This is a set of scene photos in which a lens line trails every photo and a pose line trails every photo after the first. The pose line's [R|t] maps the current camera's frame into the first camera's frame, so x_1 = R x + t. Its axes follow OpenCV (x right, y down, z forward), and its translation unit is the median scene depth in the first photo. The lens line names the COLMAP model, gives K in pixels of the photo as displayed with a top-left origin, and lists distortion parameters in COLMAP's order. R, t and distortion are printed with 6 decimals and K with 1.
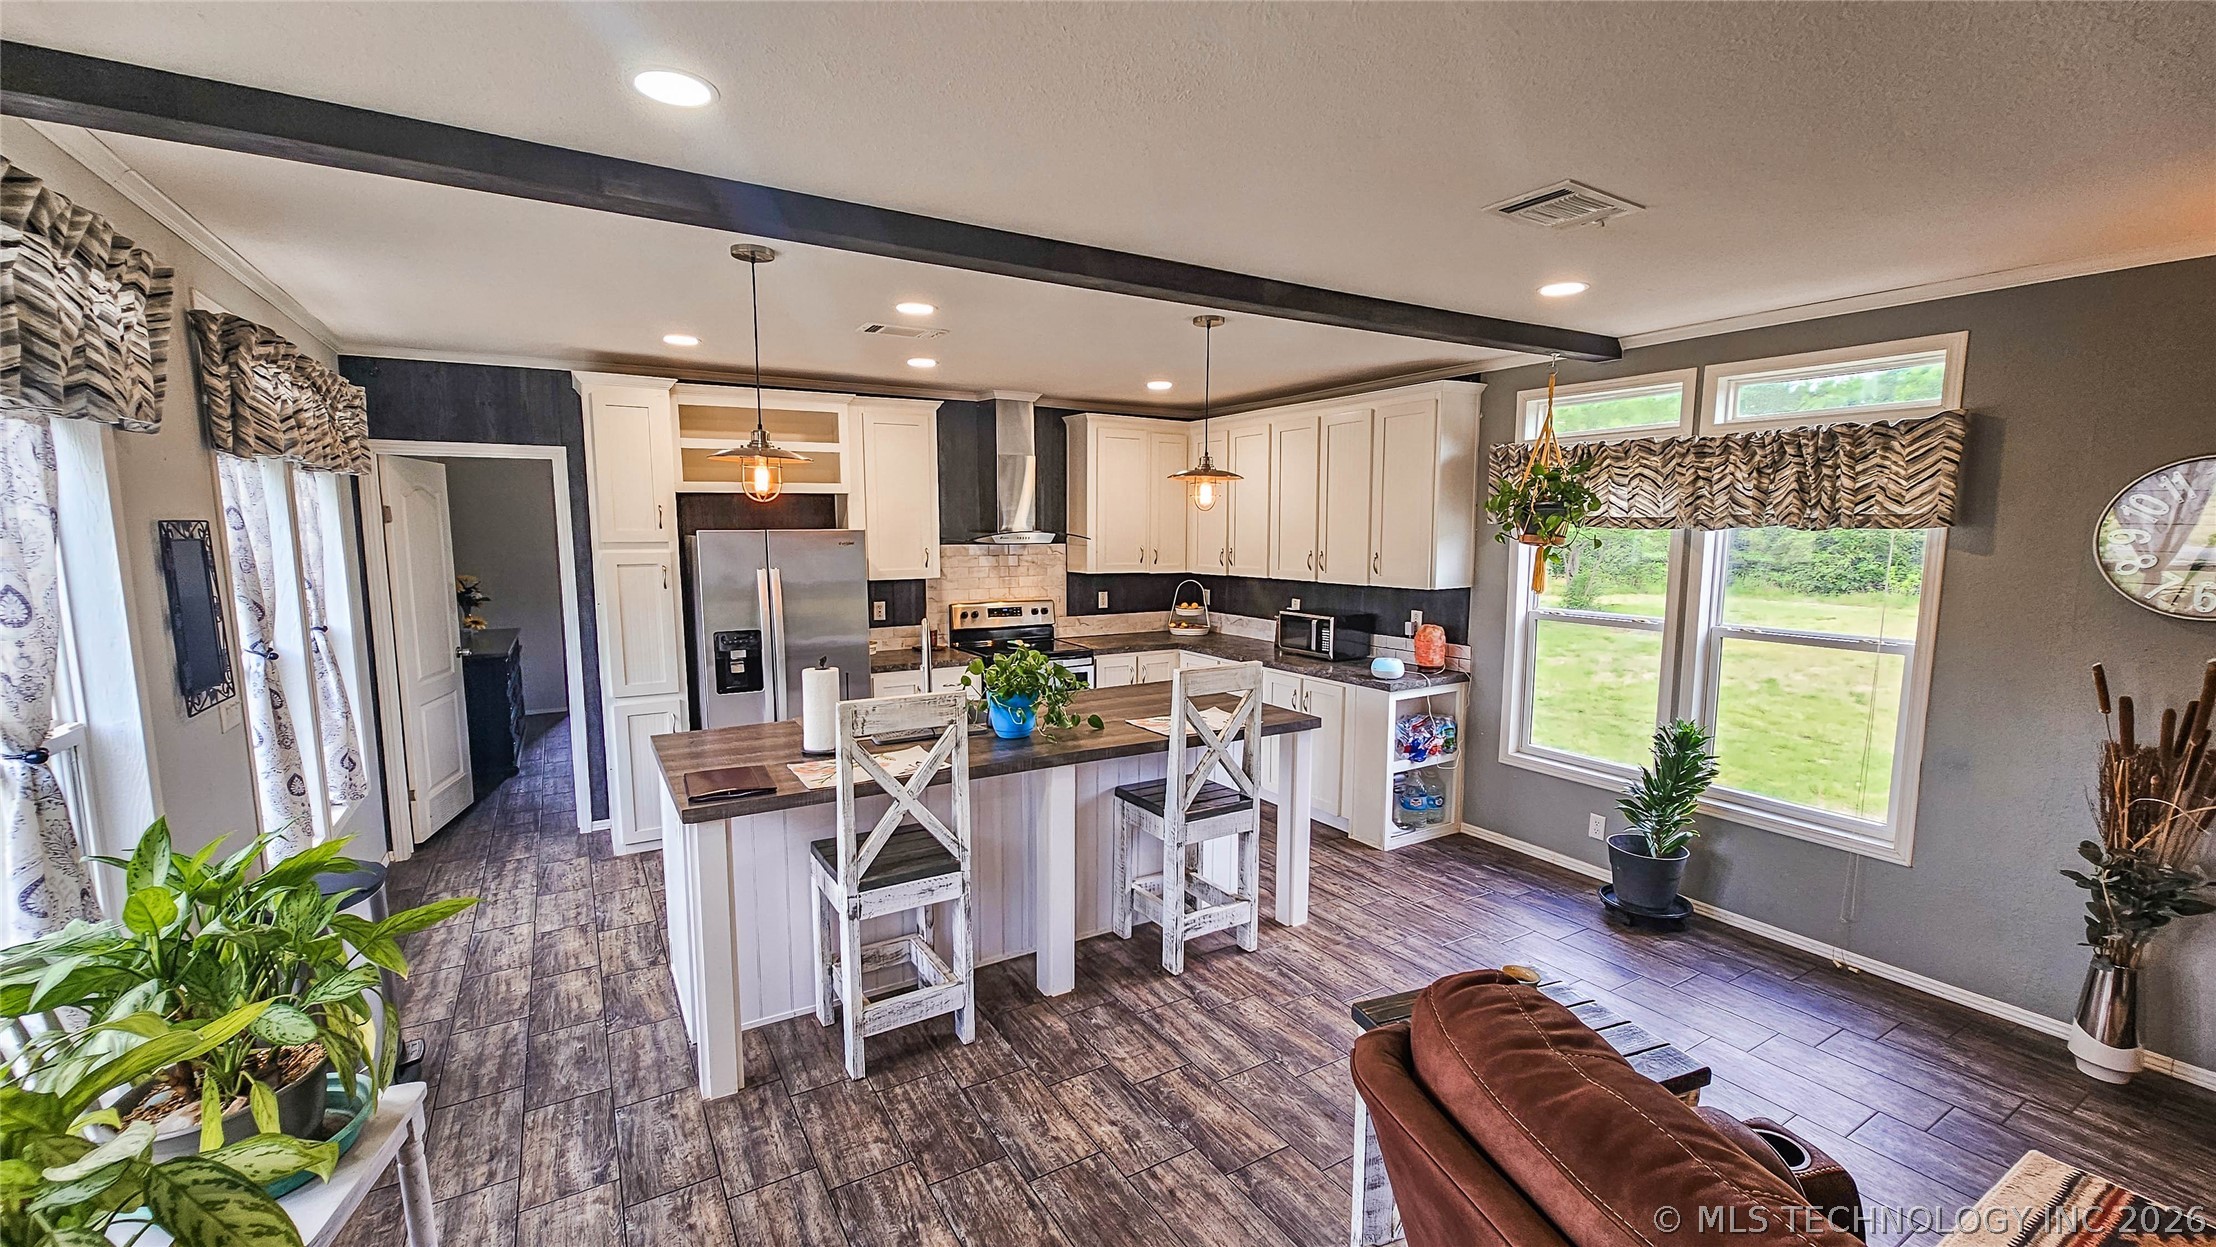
lens RADIAL K [[905.6, 0, 1104.3], [0, 905.6, 638.1], [0, 0, 1]] dist [-0.000418, 0.000066]
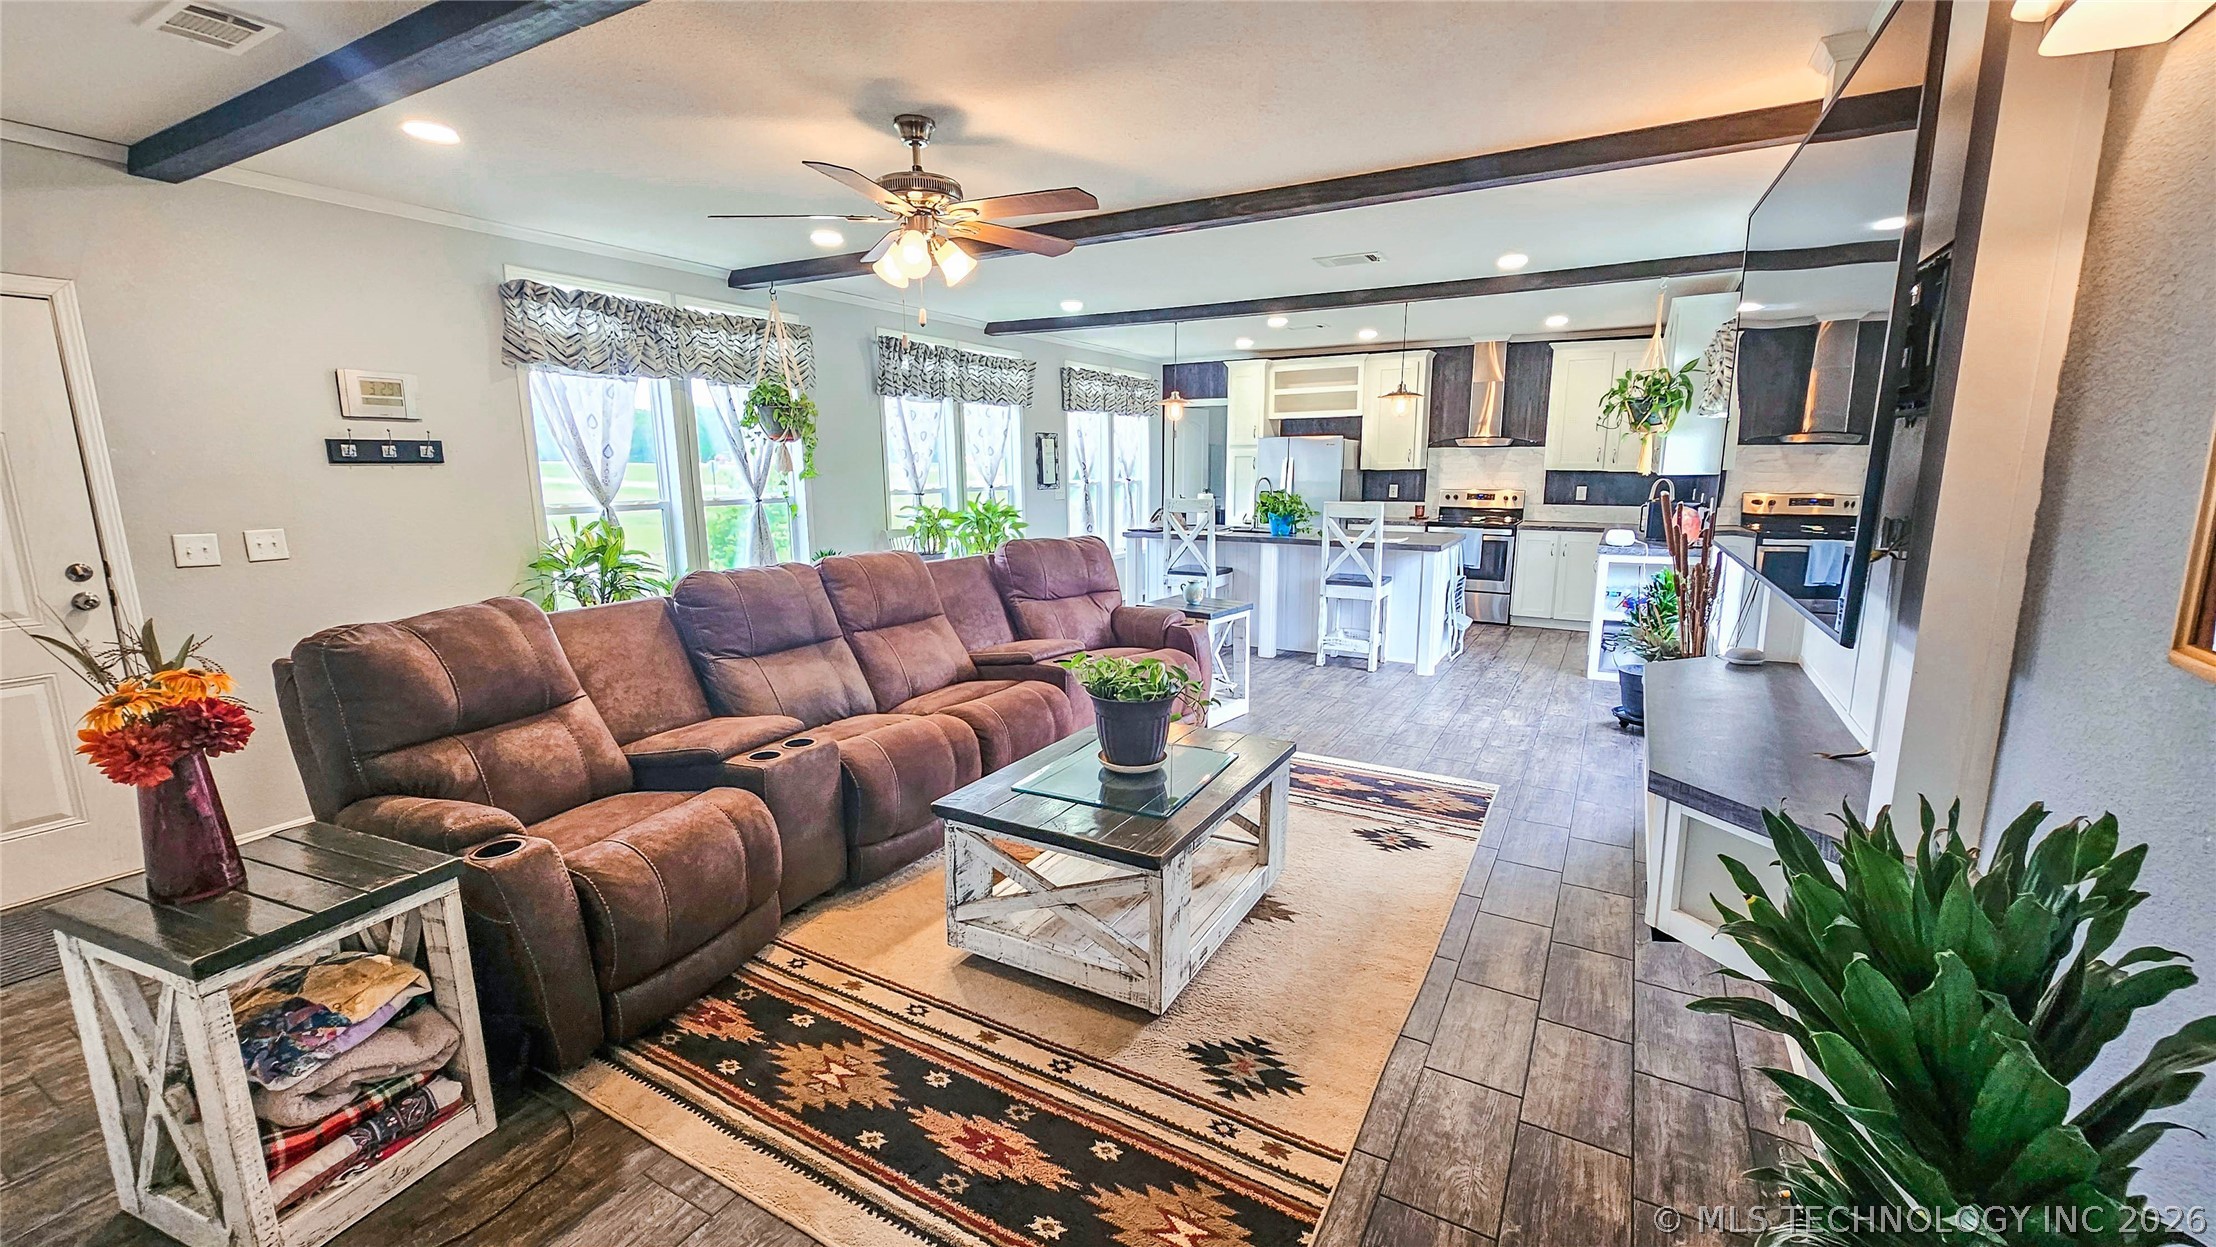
lens RADIAL K [[905.6, 0, 1097.6], [0, 905.6, 631.3], [0, 0, 1]] dist [-0.000418, 0.000066]
pose [[0.493902, 0.159893, -0.854690, 0.820684], [-0.102300, 0.986806, 0.125492, 0.060410], [0.863479, 0.025454, 0.503742, -0.197808]]
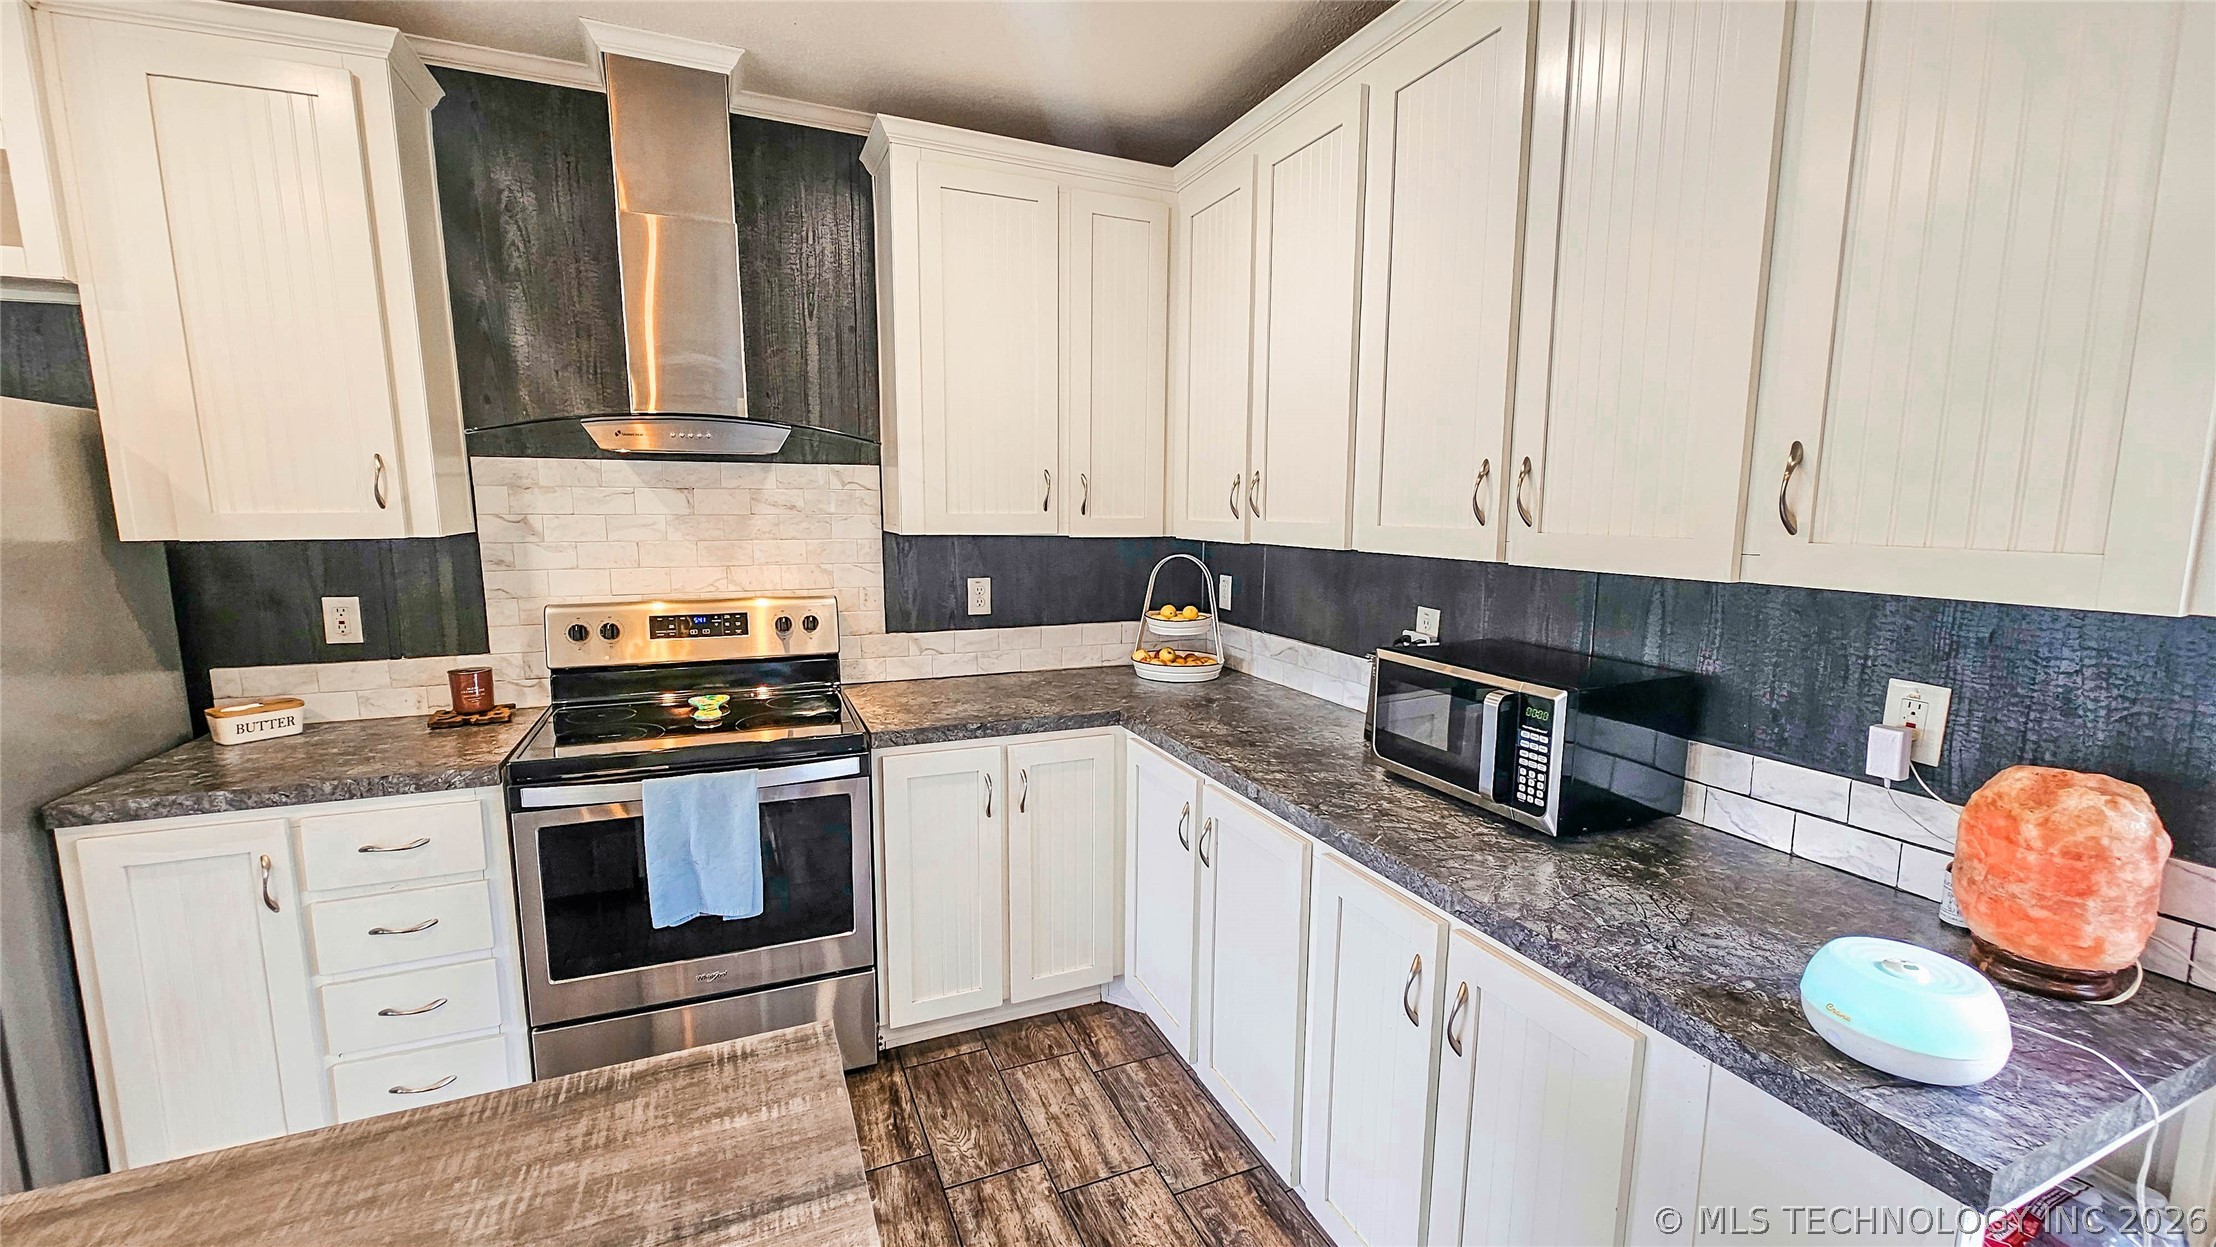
lens RADIAL K [[905.6, 0, 1117.9], [0, 905.6, 631.4], [0, 0, 1]] dist [-0.000418, 0.000066]
pose [[0.992590, 0.023338, -0.119248, 0.129854], [-0.021425, 0.999621, 0.017299, -0.037250], [0.119607, -0.014616, 0.992714, 0.616629]]
